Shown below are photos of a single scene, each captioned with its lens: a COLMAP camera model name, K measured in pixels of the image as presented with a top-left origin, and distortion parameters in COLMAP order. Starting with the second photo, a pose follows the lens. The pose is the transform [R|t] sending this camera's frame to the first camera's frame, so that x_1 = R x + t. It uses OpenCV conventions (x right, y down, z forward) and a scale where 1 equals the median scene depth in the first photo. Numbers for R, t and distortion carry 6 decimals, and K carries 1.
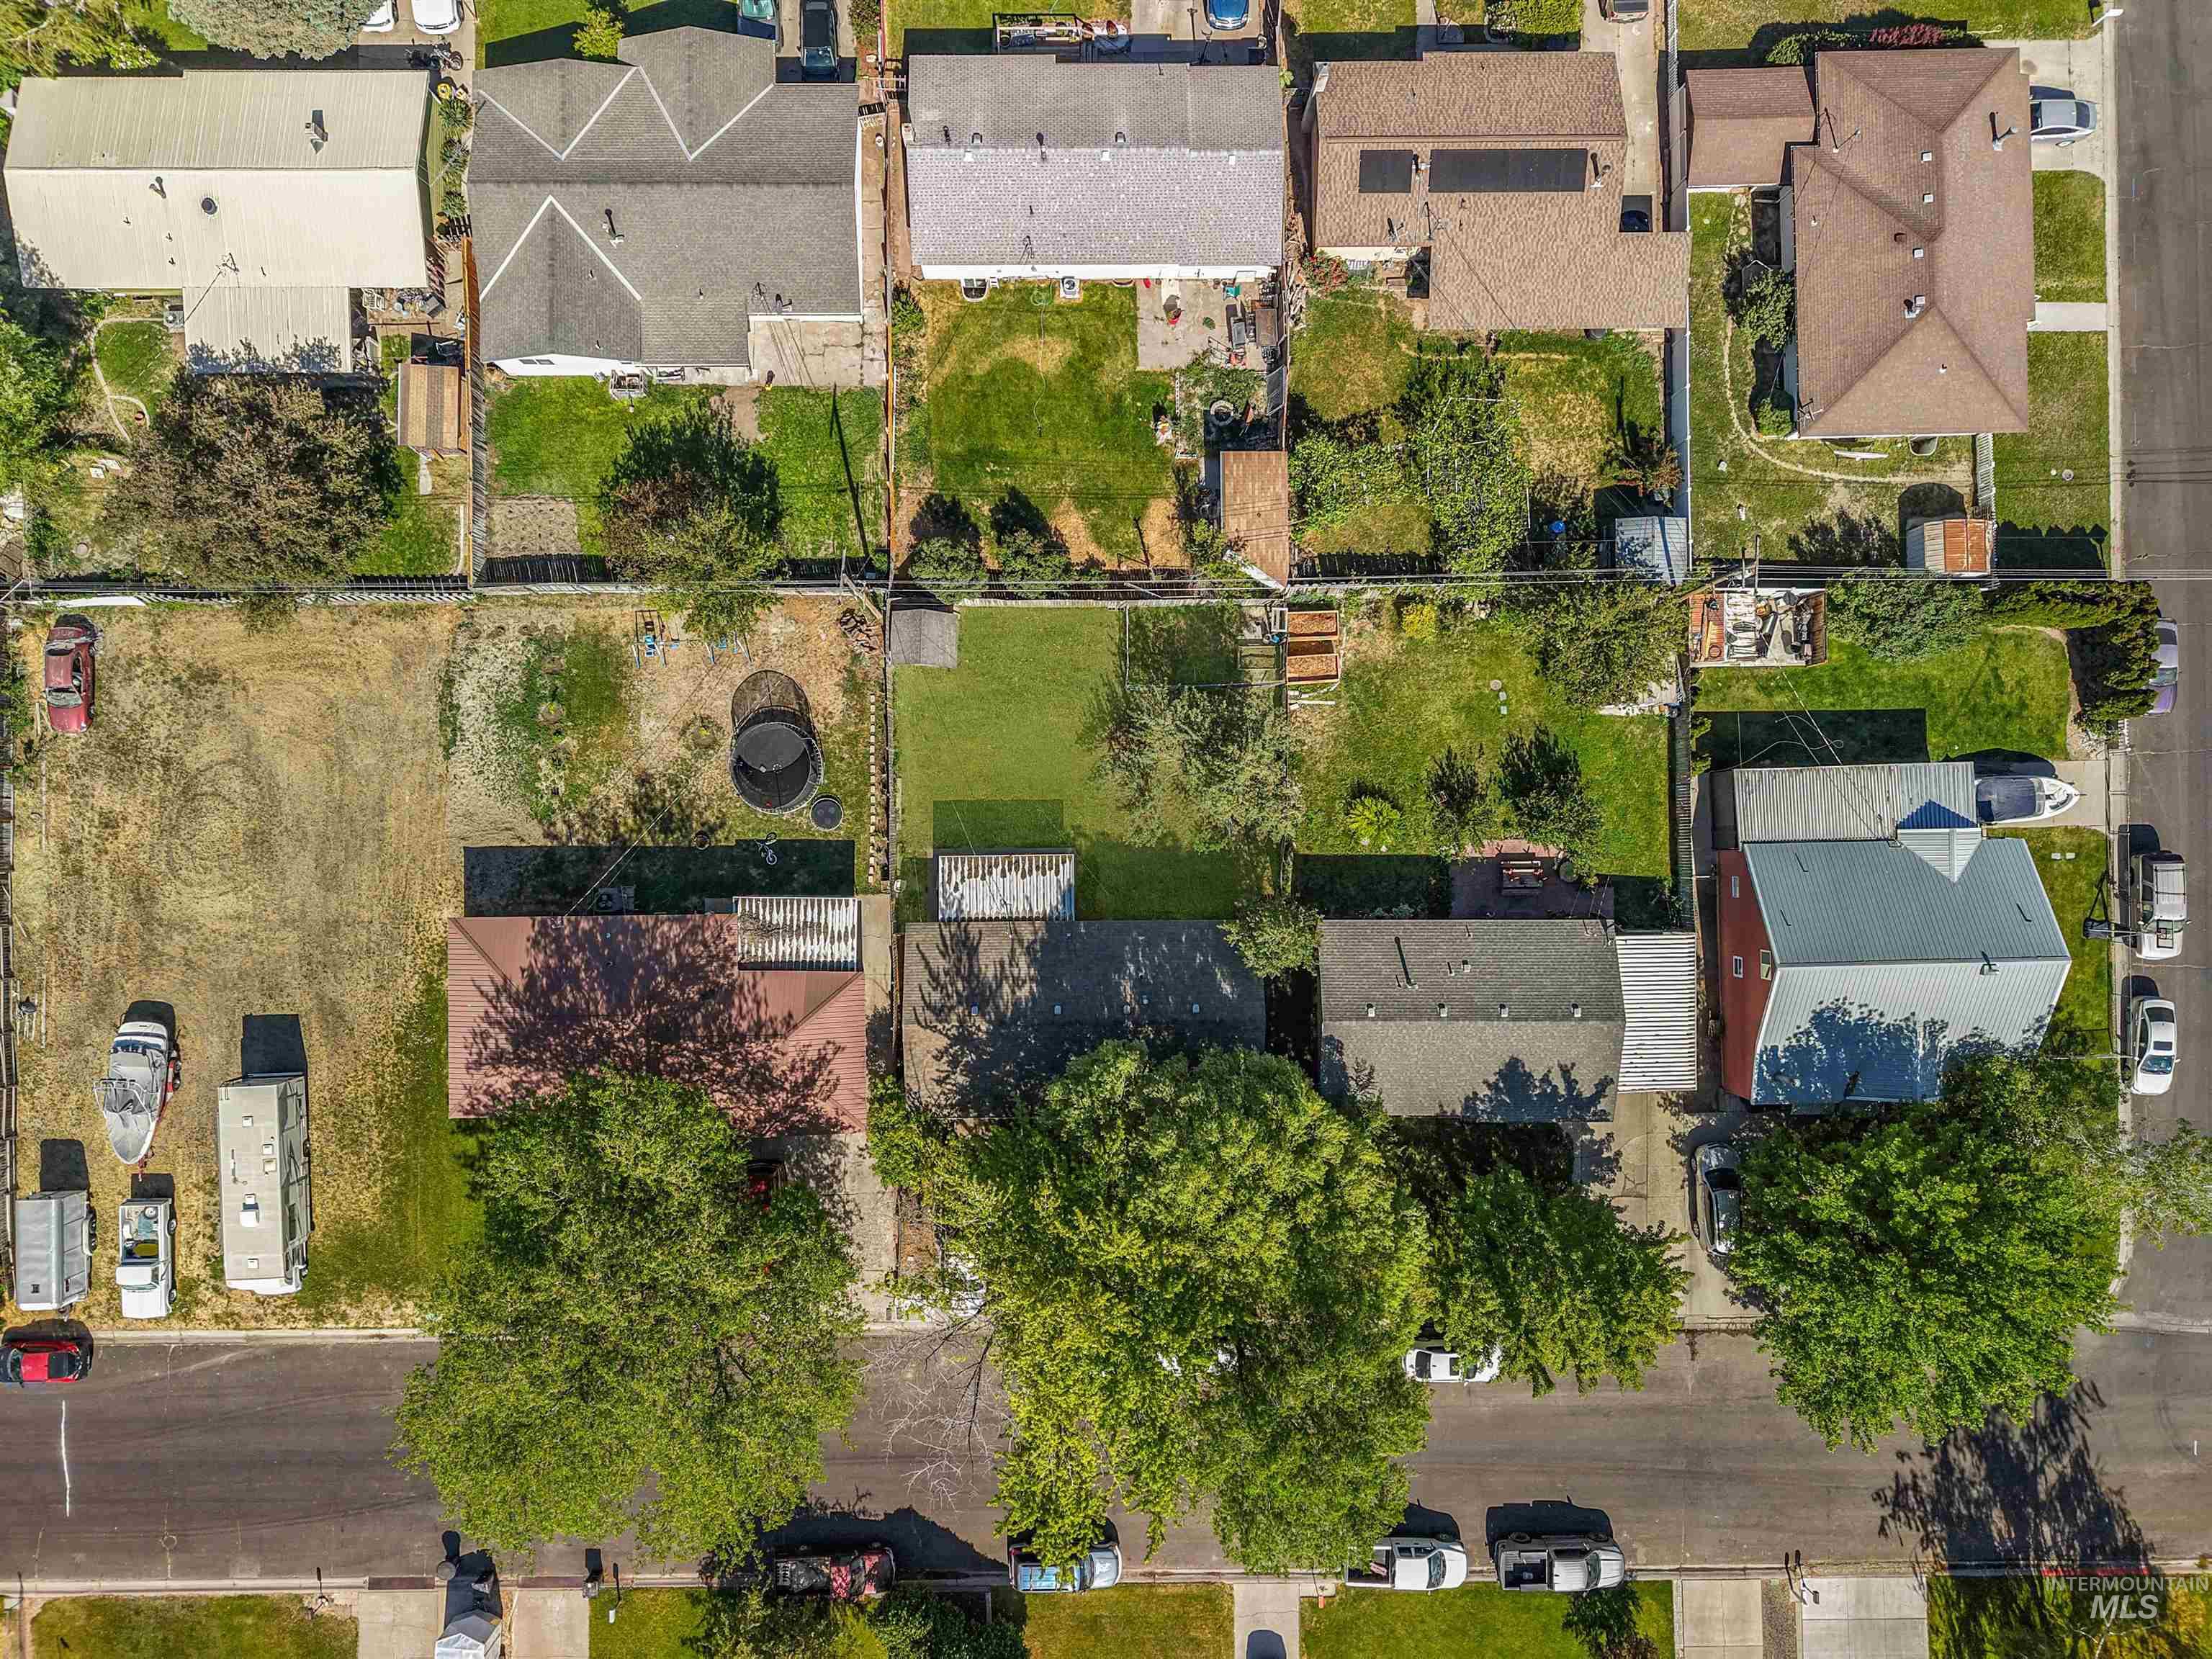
lens RADIAL K [[1547.3, 0, 1106.0], [0, 1547.3, 829.5], [0, 0, 1]] dist [0.417536, 0.000411]
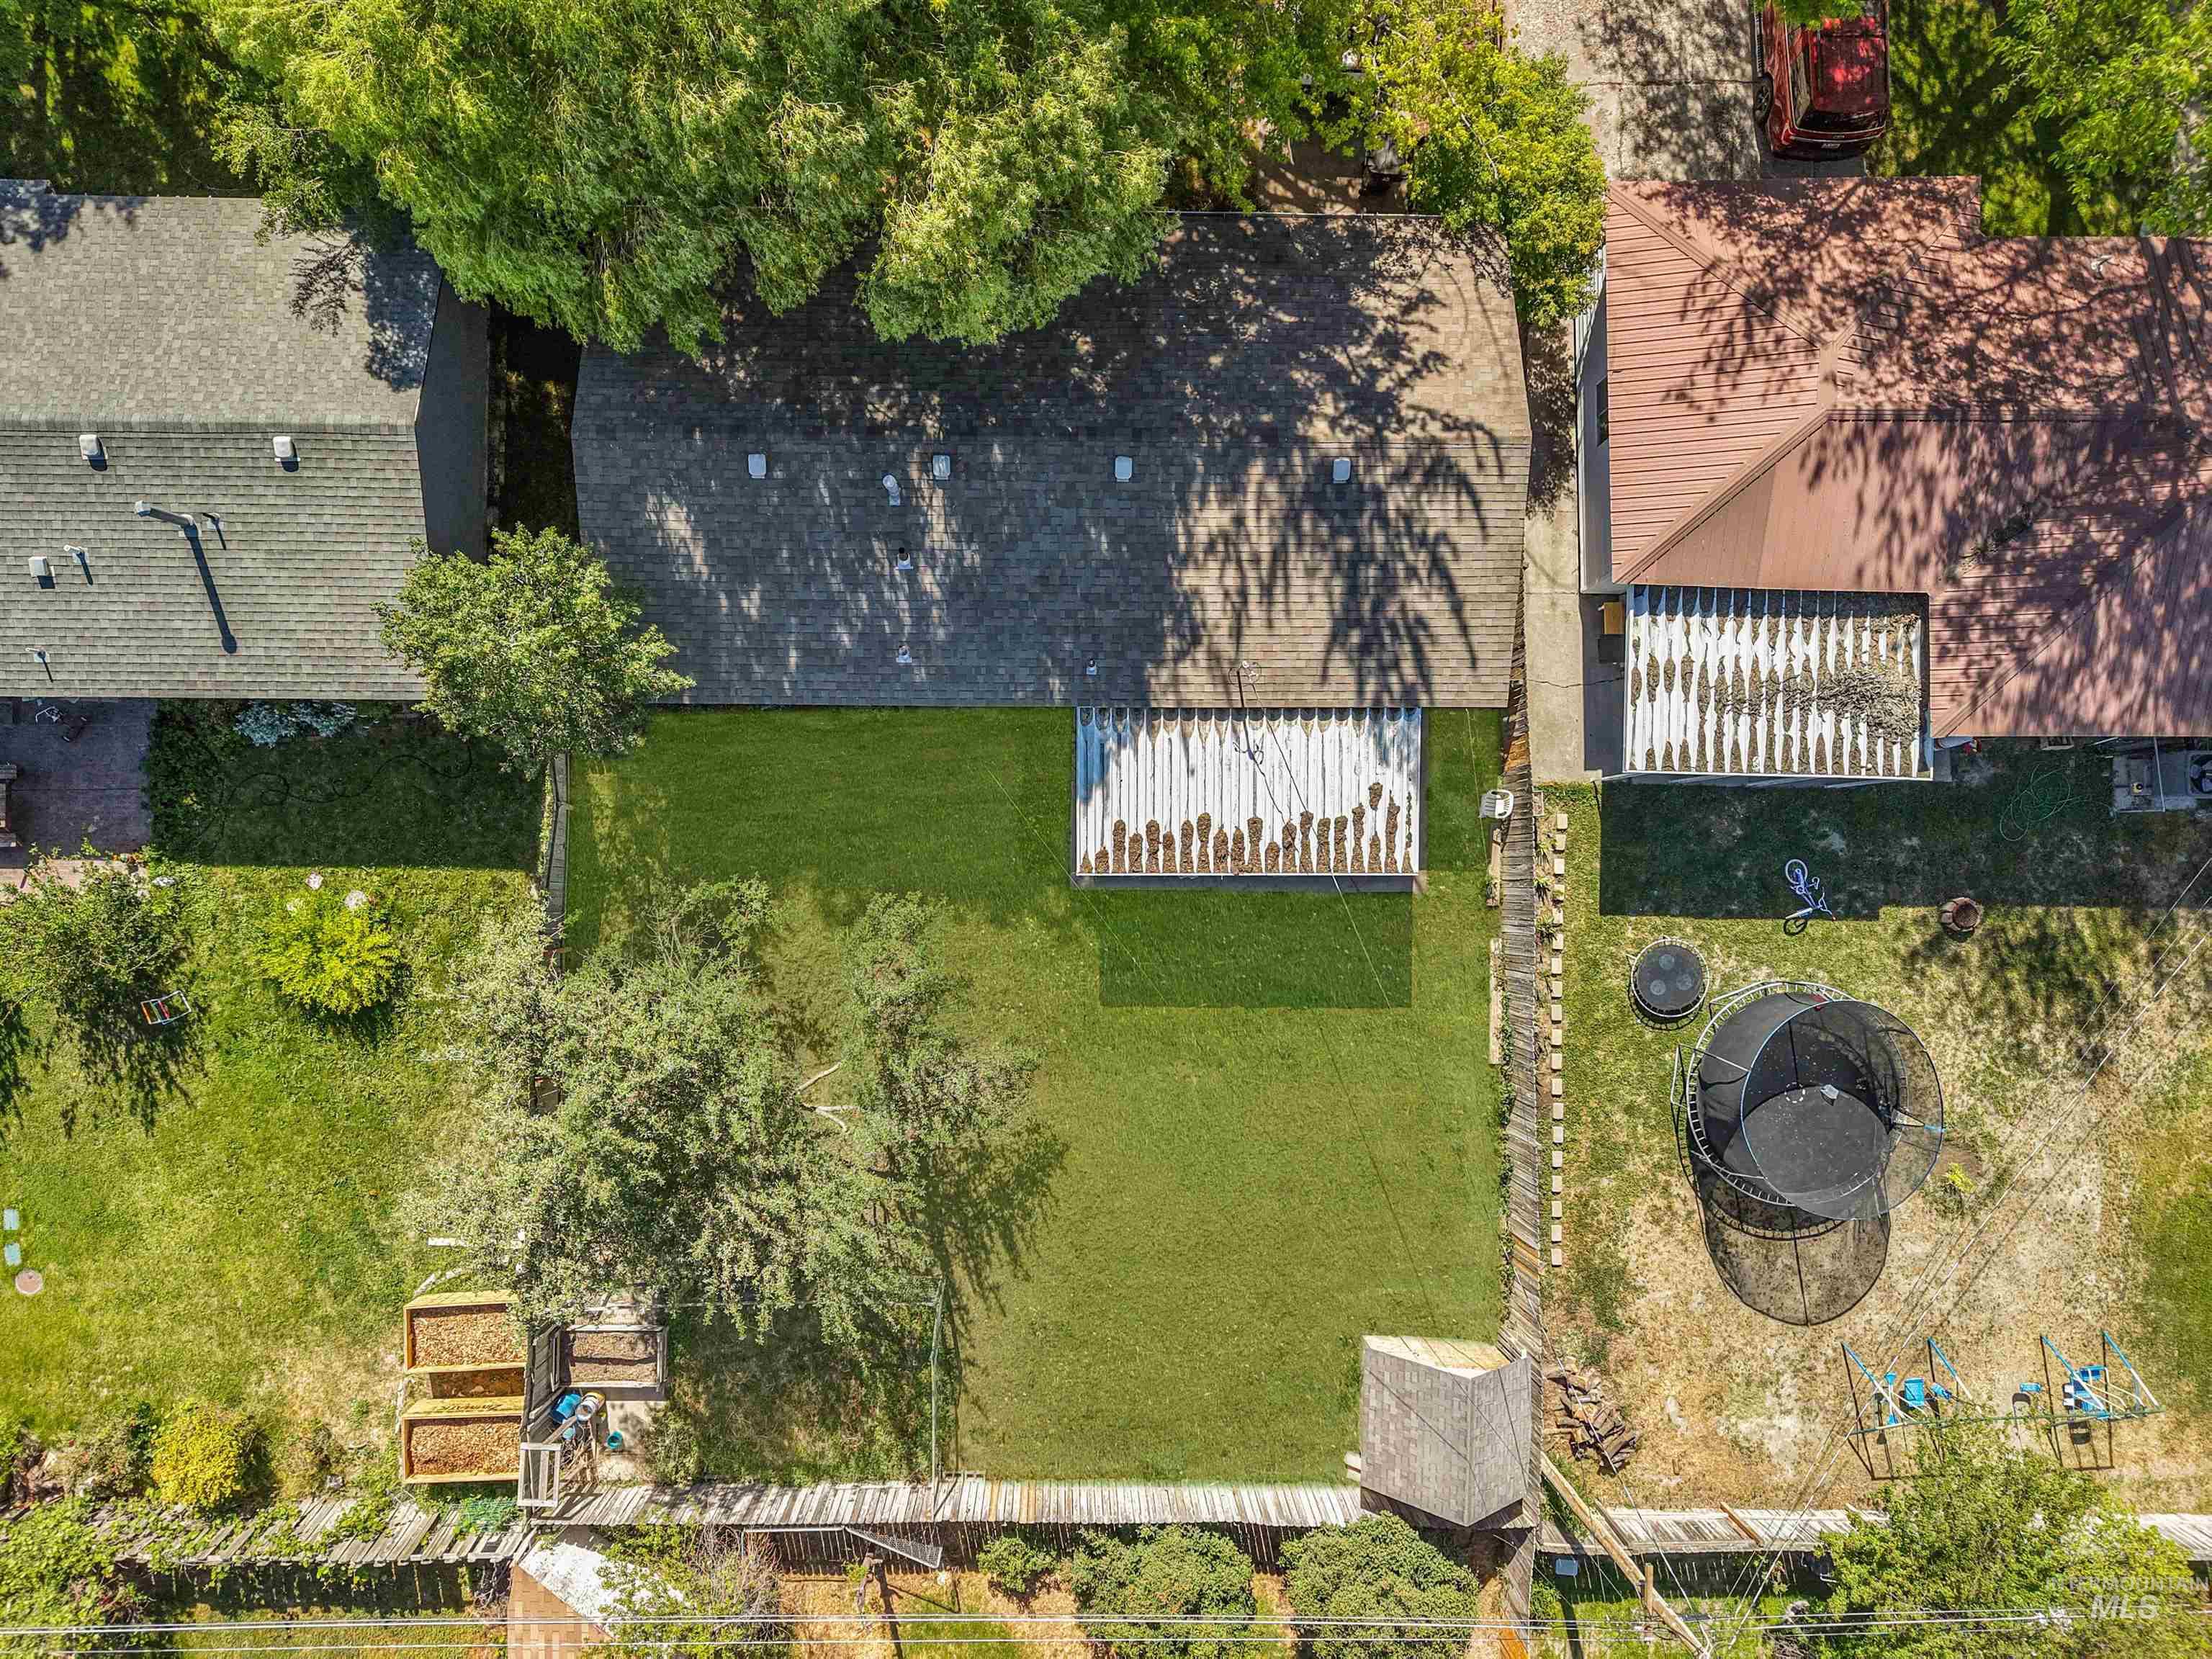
lens RADIAL K [[1552.1, 0, 1106.0], [0, 1552.1, 829.5], [0, 0, 1]] dist [0.005501, 0.002028]
pose [[-0.998819, -0.011385, -0.047239, -0.009495], [0.010040, -0.999540, 0.028611, 0.016590], [-0.047544, 0.028103, 0.998474, 0.603493]]
